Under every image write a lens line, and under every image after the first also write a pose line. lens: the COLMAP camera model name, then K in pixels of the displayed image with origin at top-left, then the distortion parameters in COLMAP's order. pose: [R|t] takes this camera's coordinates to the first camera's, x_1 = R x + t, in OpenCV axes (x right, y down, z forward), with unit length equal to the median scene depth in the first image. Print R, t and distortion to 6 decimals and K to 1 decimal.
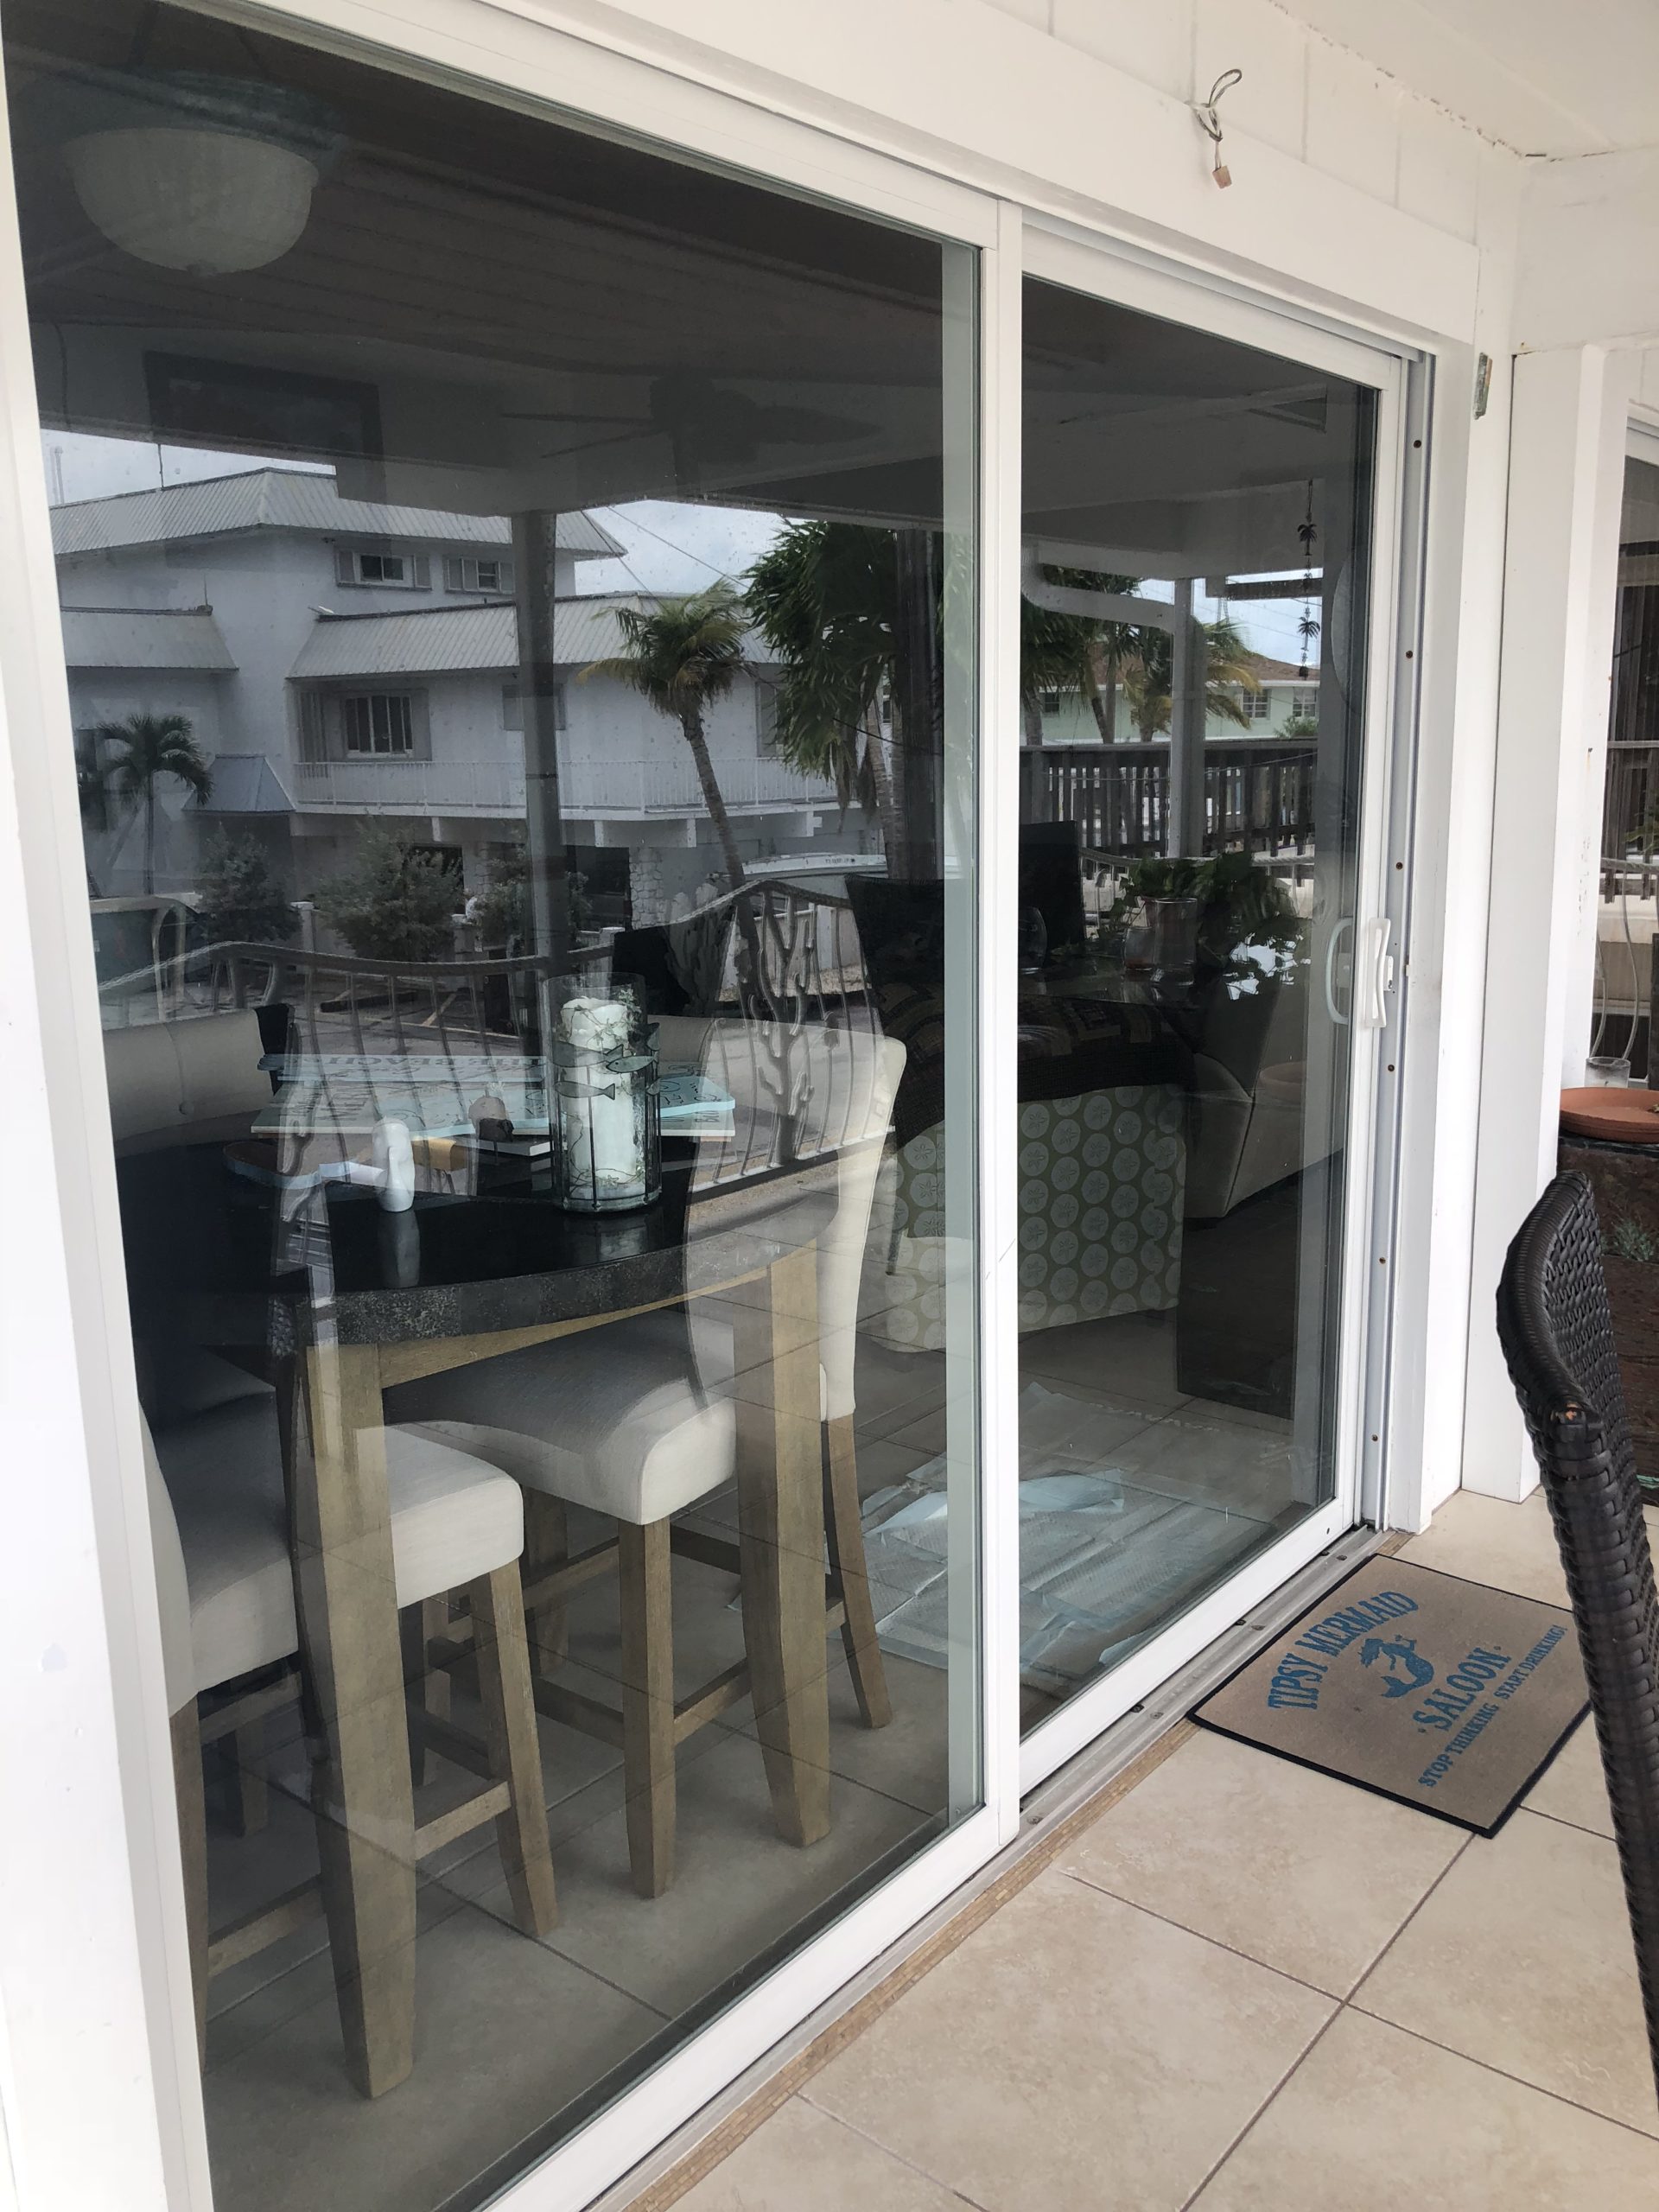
lens RADIAL K [[1813.7, 0, 833.9], [0, 1813.7, 1093.9], [0, 0, 1]] dist [0.066595, -0.045754]
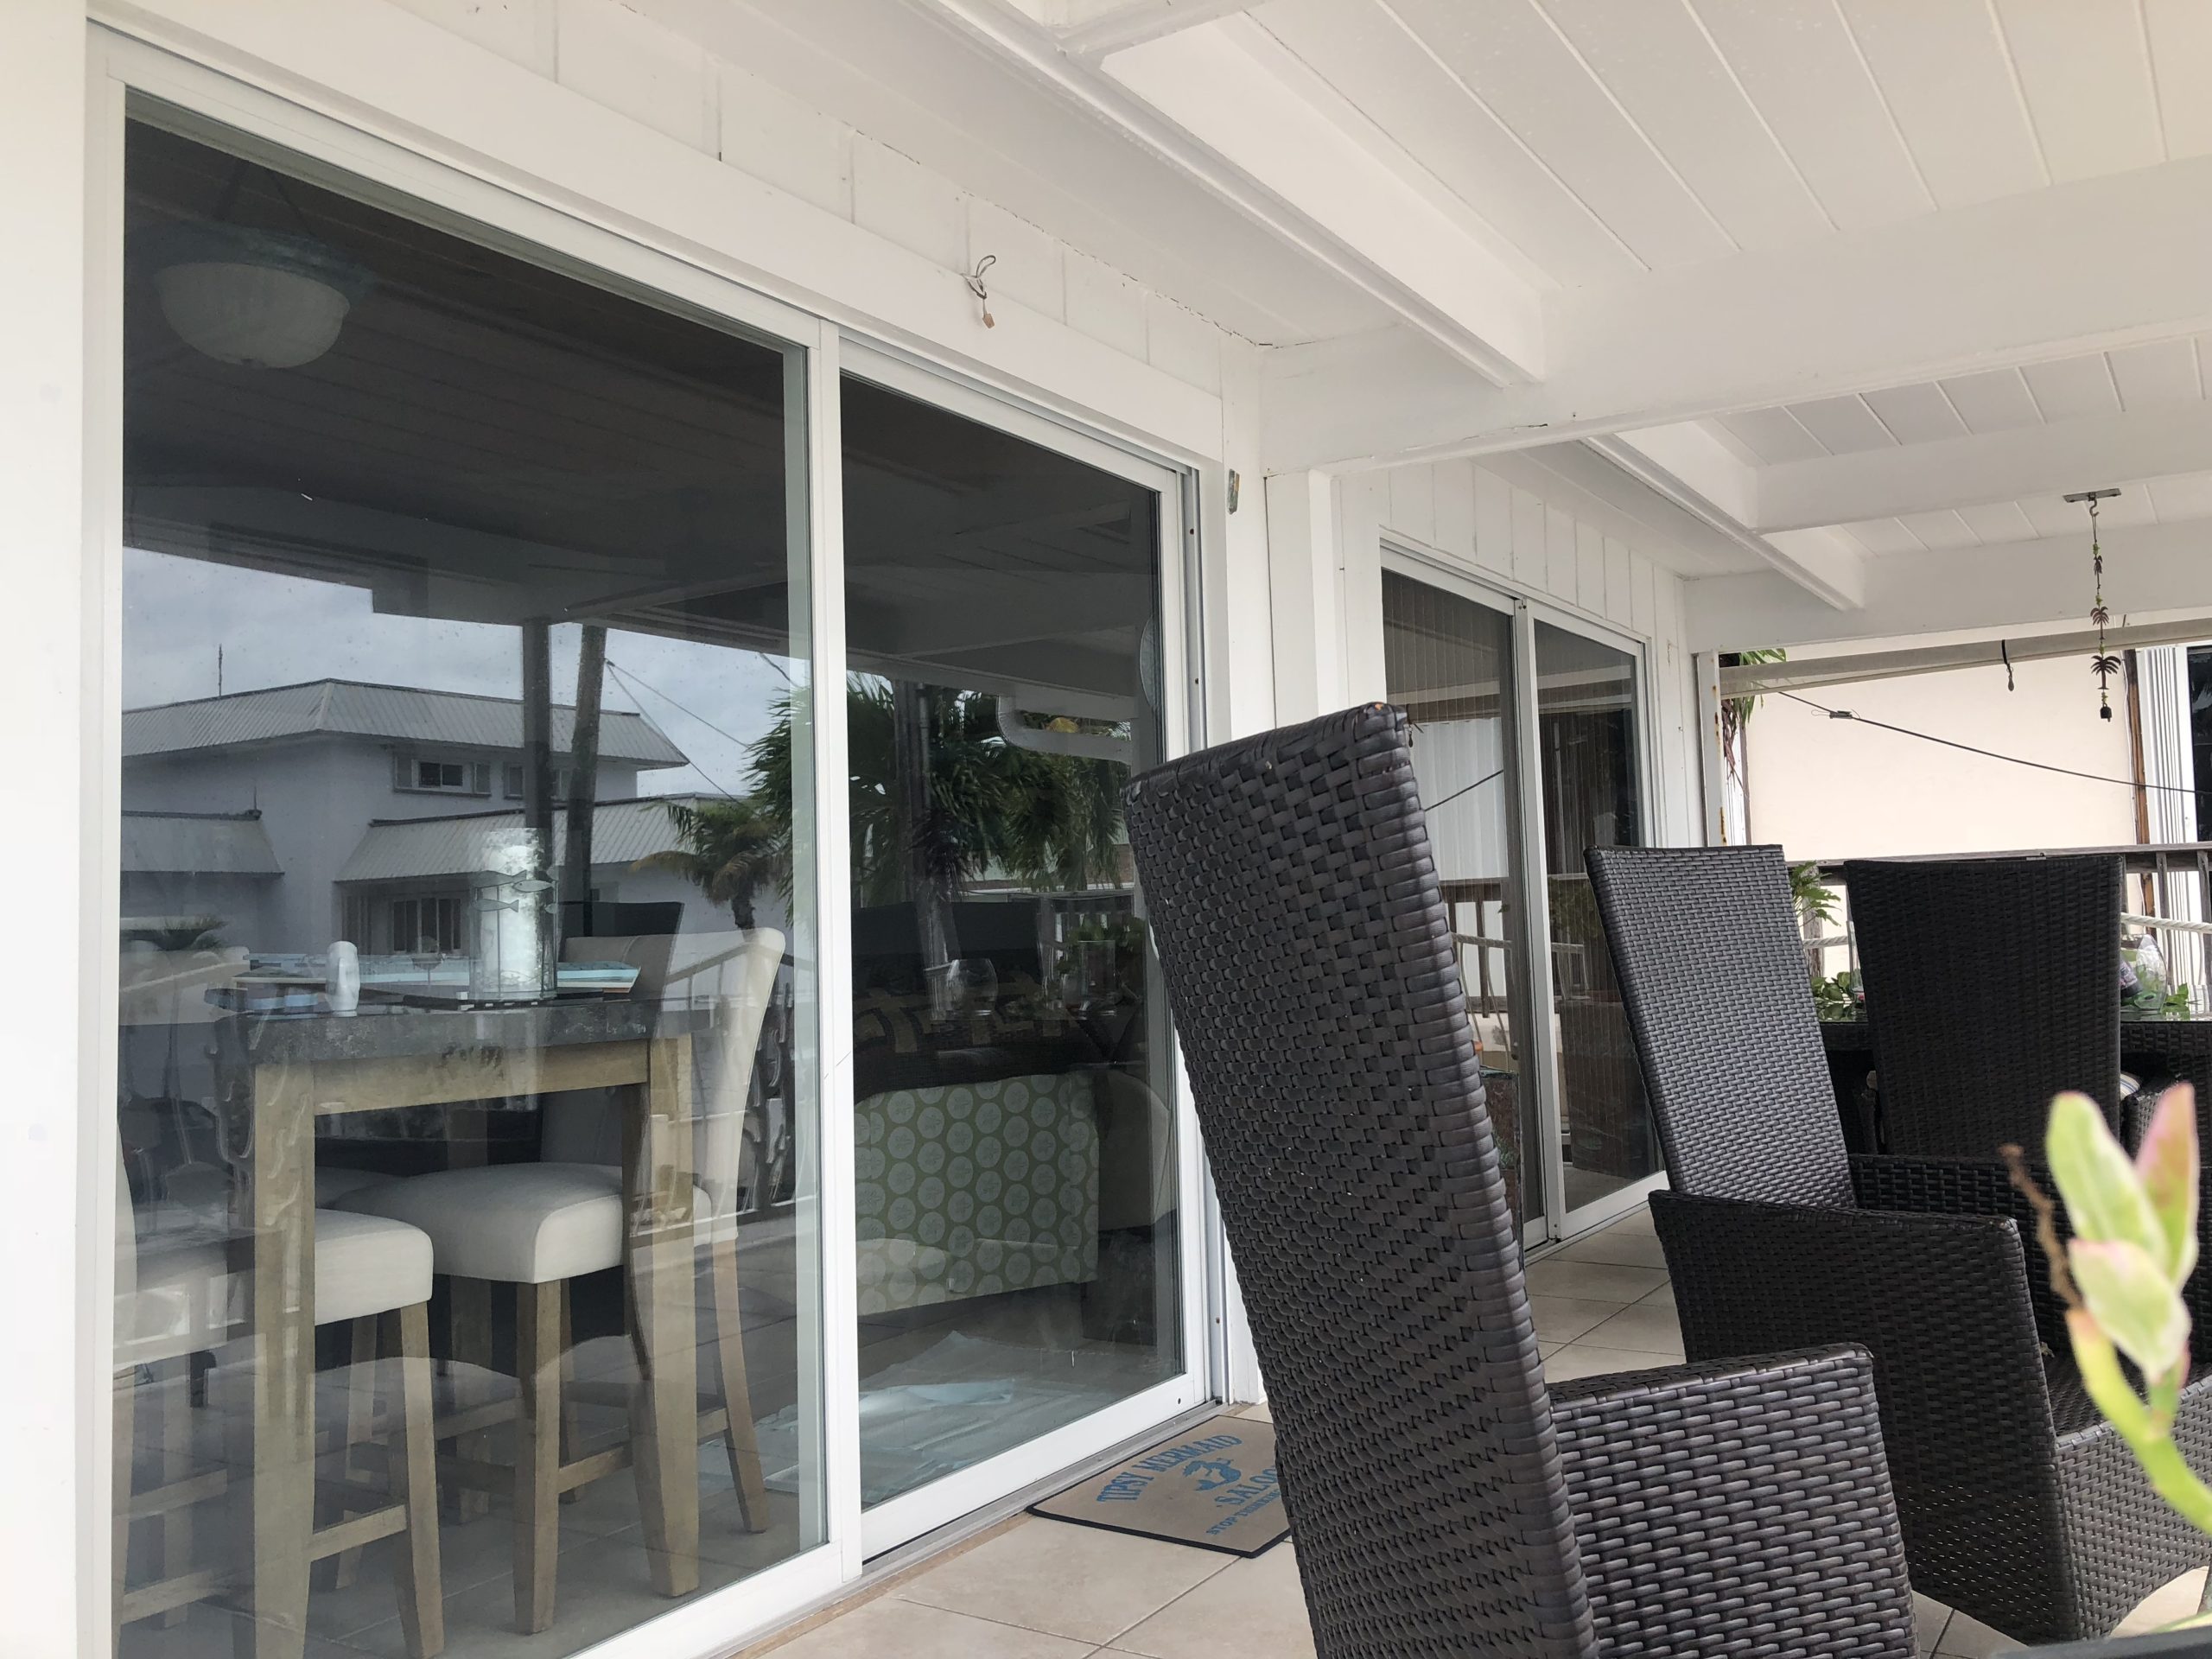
lens RADIAL K [[1813.7, 0, 1107.2], [0, 1813.7, 813.9], [0, 0, 1]] dist [0.066595, -0.045754]
pose [[0.993515, -0.002722, 0.113668, 0.089614], [0.032648, 0.964445, -0.262258, 0.174757], [-0.108913, 0.264268, 0.958280, -0.198853]]
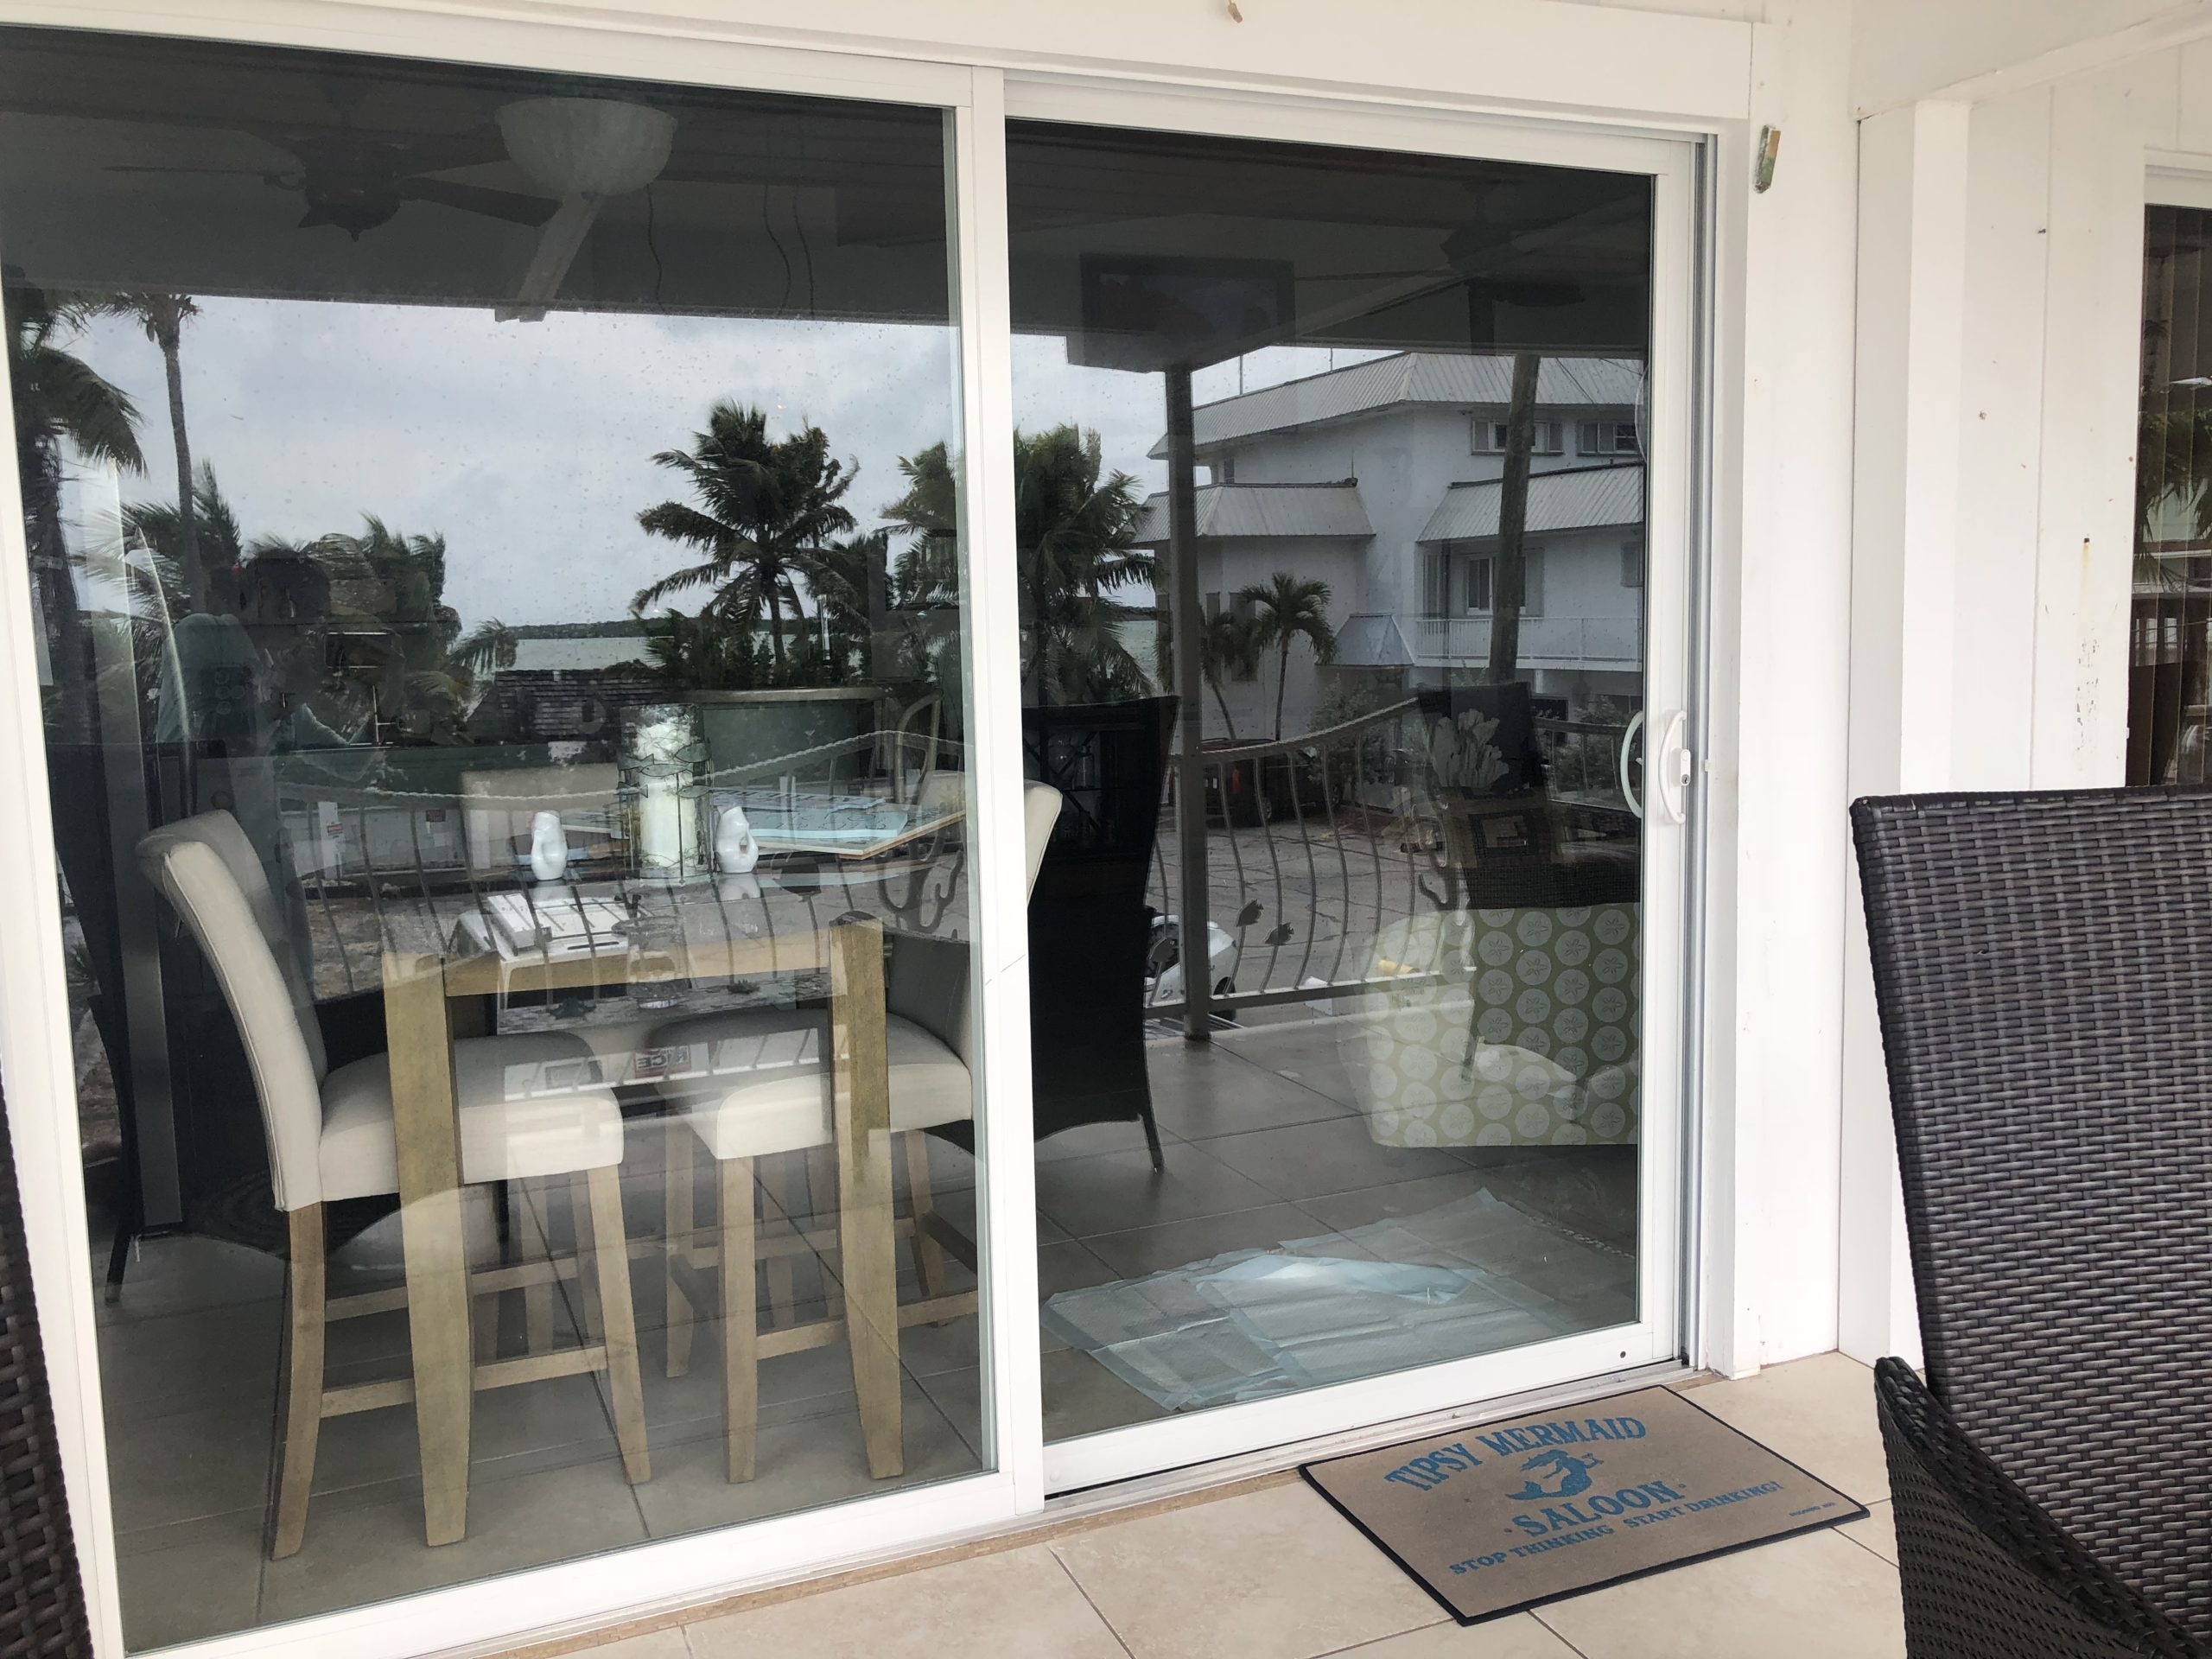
lens RADIAL K [[1813.7, 0, 1097.8], [0, 1813.7, 830.1], [0, 0, 1]] dist [0.066595, -0.045754]
pose [[0.881479, 0.051874, -0.469366, 0.443600], [-0.083481, 0.995411, -0.046768, 0.033979], [0.464786, 0.080408, 0.881764, 0.014715]]
